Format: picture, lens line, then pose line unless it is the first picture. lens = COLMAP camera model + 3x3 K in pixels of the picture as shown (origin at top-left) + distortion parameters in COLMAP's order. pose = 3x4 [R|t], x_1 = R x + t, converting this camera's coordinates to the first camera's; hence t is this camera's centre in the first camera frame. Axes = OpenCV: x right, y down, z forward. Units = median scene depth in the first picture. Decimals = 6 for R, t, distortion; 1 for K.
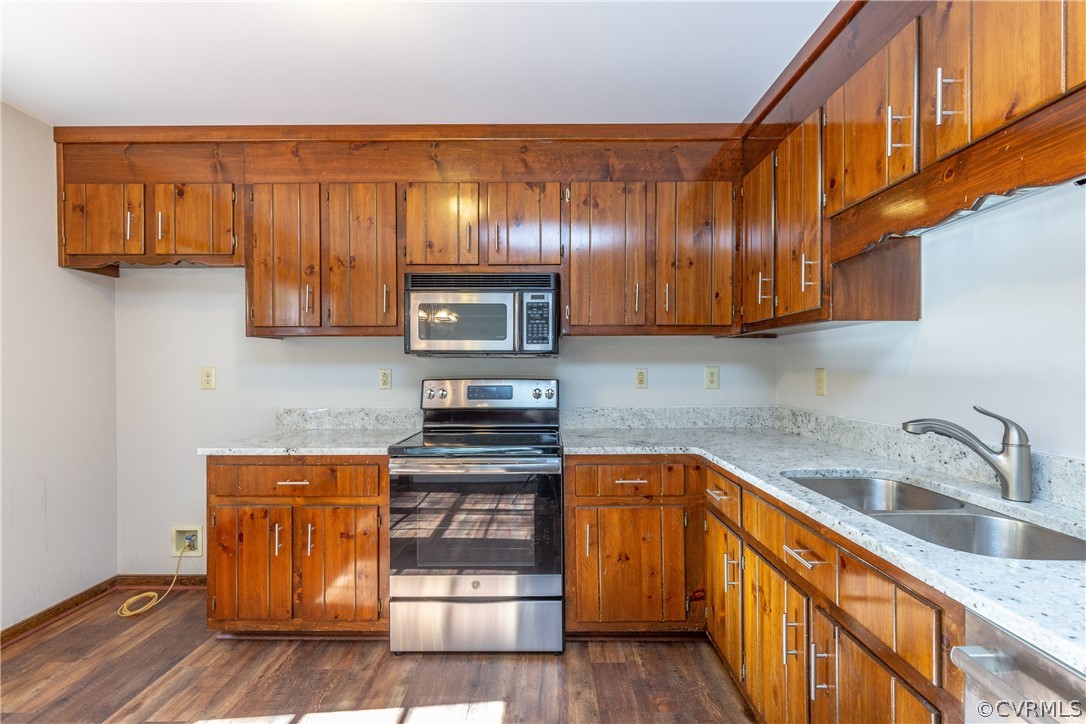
lens RADIAL K [[495.1, 0, 550.5], [0, 495.1, 363.8], [0, 0, 1]] dist [0.008849, -0.002726]
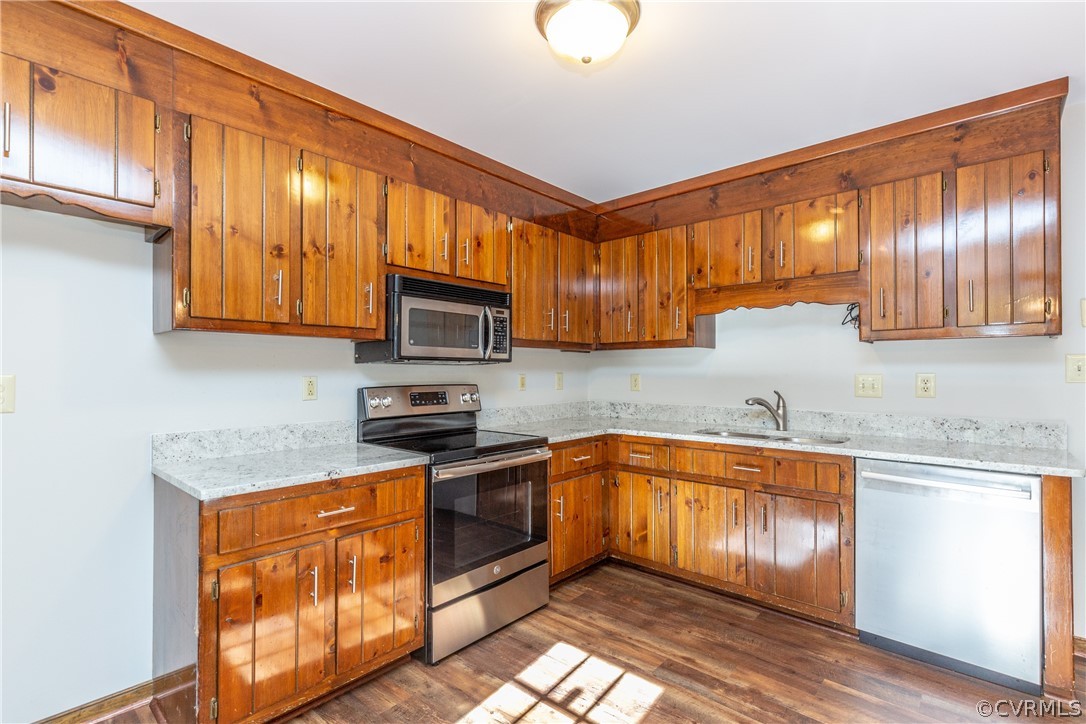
lens RADIAL K [[495.1, 0, 544.7], [0, 495.1, 370.8], [0, 0, 1]] dist [0.008849, -0.002726]
pose [[0.665758, 0.002553, 0.746163, -0.811946], [-0.001585, 0.999997, -0.002008, 0.002610], [-0.746166, 0.000154, 0.665760, 0.159638]]
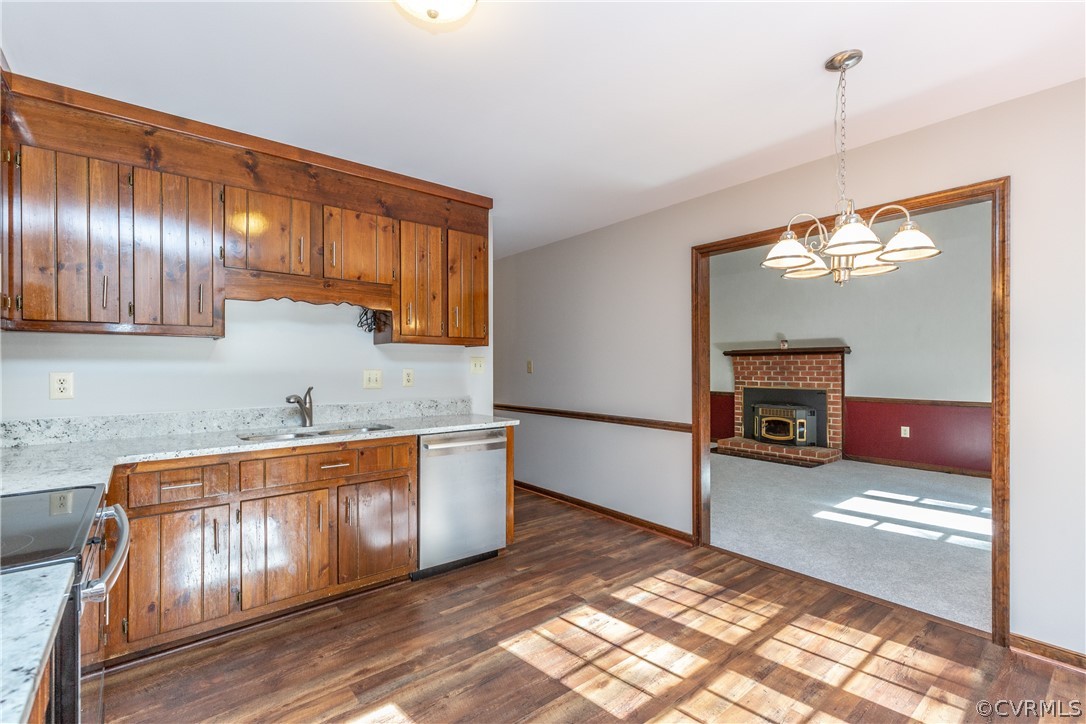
lens RADIAL K [[495.1, 0, 539.9], [0, 495.1, 366.3], [0, 0, 1]] dist [0.008849, -0.002726]
pose [[-0.628216, 0.004227, 0.778028, -0.821466], [0.002317, 0.999991, -0.003562, 0.003289], [-0.778036, -0.000435, -0.628220, 0.862837]]
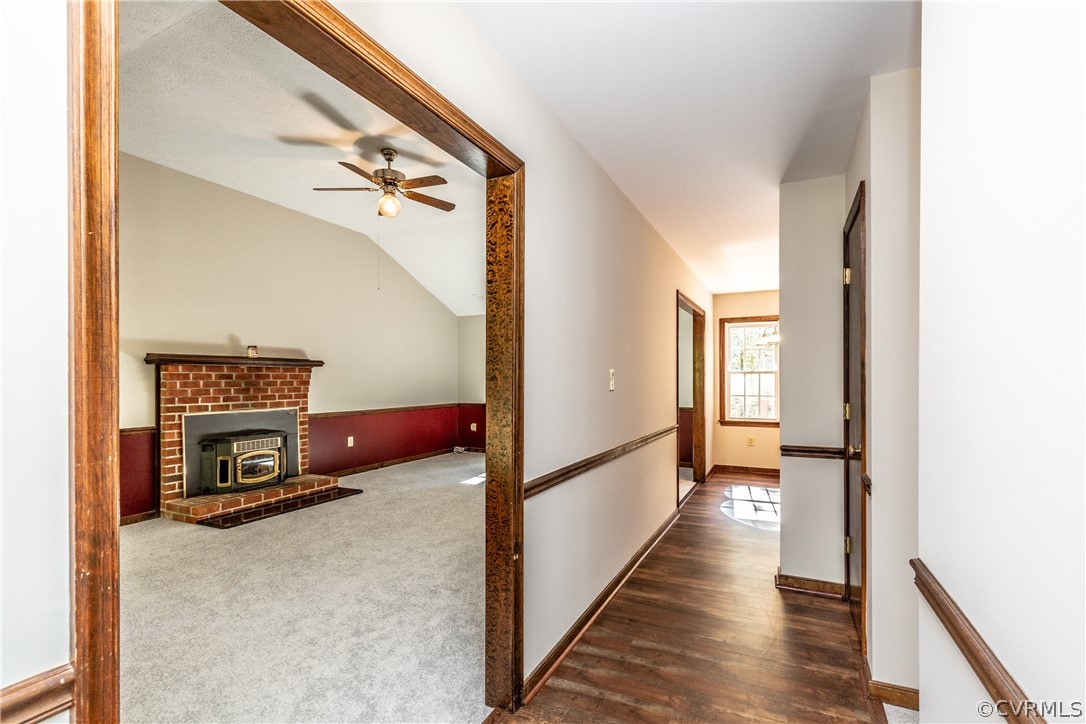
lens RADIAL K [[495.1, 0, 553.9], [0, 495.1, 378.5], [0, 0, 1]] dist [0.008849, -0.002726]
pose [[-0.426446, 0.000524, -0.904513, 1.992502], [-0.001784, 0.999997, 0.001421, -0.021854], [0.904511, 0.002220, -0.426444, -0.009920]]
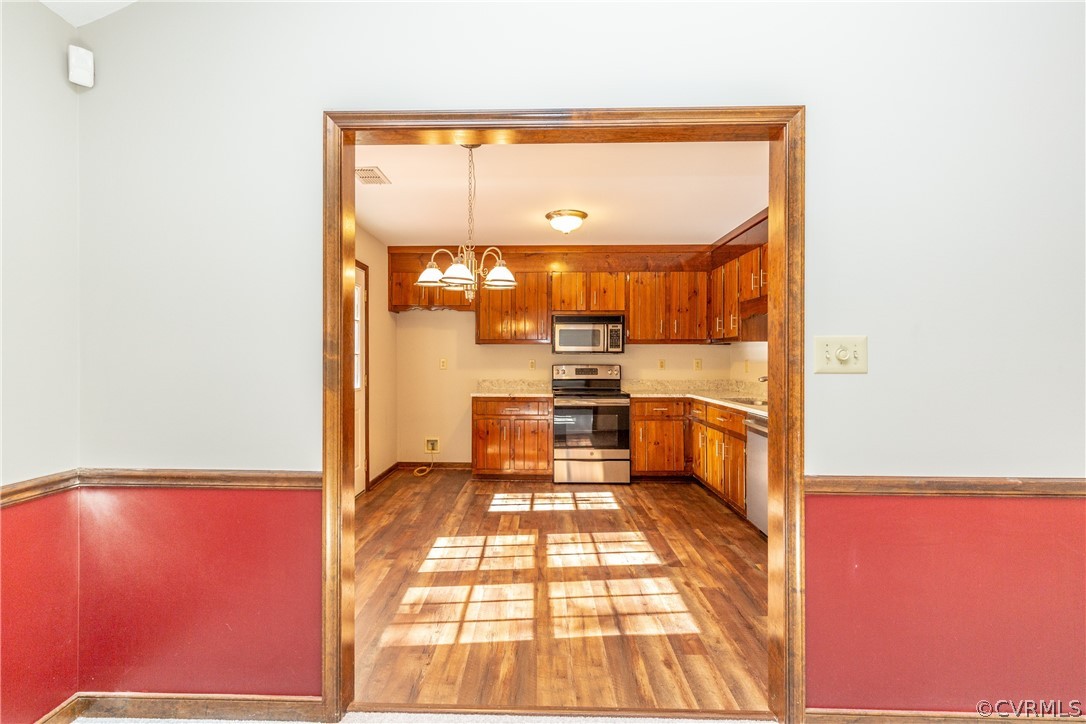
lens RADIAL K [[495.1, 0, 532.3], [0, 495.1, 356.1], [0, 0, 1]] dist [0.008849, -0.002726]
pose [[0.999675, 0.004028, -0.025180, -0.331425], [-0.004132, 0.999983, -0.004076, 0.003819], [0.025163, 0.004179, 0.999675, -1.161731]]
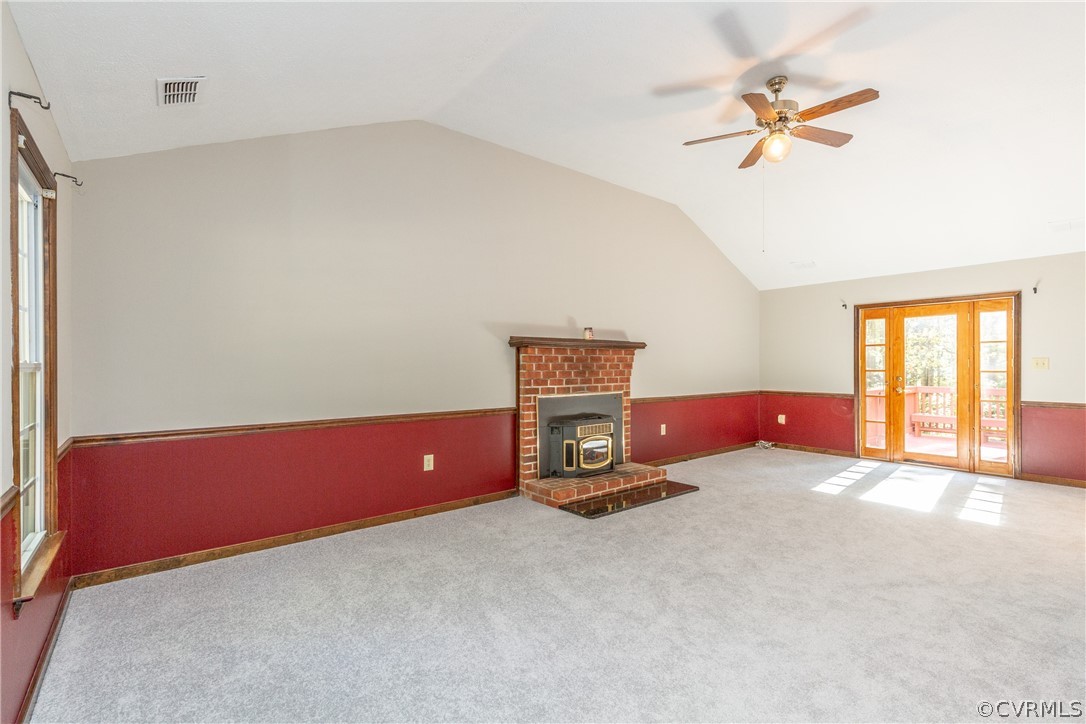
lens RADIAL K [[495.1, 0, 548.0], [0, 495.1, 365.7], [0, 0, 1]] dist [0.008849, -0.002726]
pose [[-0.771206, 0.001771, -0.636583, 2.067257], [-0.003681, 0.999967, 0.007241, -0.011748], [0.636575, 0.007927, -0.771174, -0.616620]]
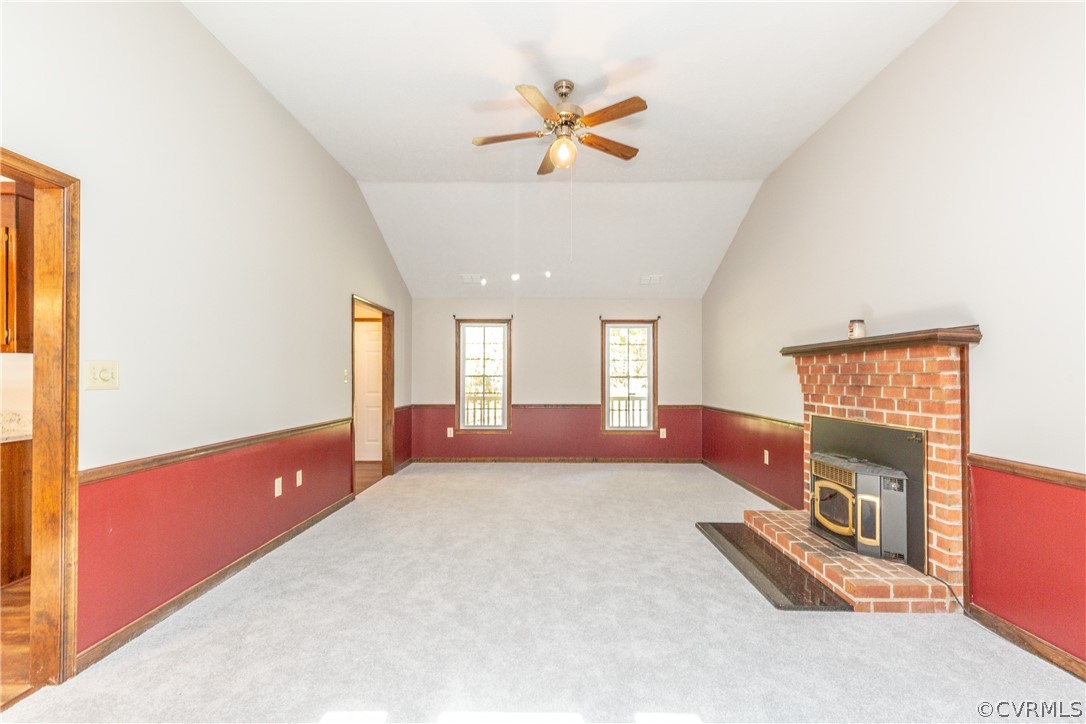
lens RADIAL K [[495.1, 0, 538.5], [0, 495.1, 375.3], [0, 0, 1]] dist [0.008849, -0.002726]
pose [[0.021965, 0.004616, 0.999748, -0.831926], [0.000271, 0.999989, -0.004623, 0.001378], [-0.999759, 0.000373, 0.021963, -1.292215]]
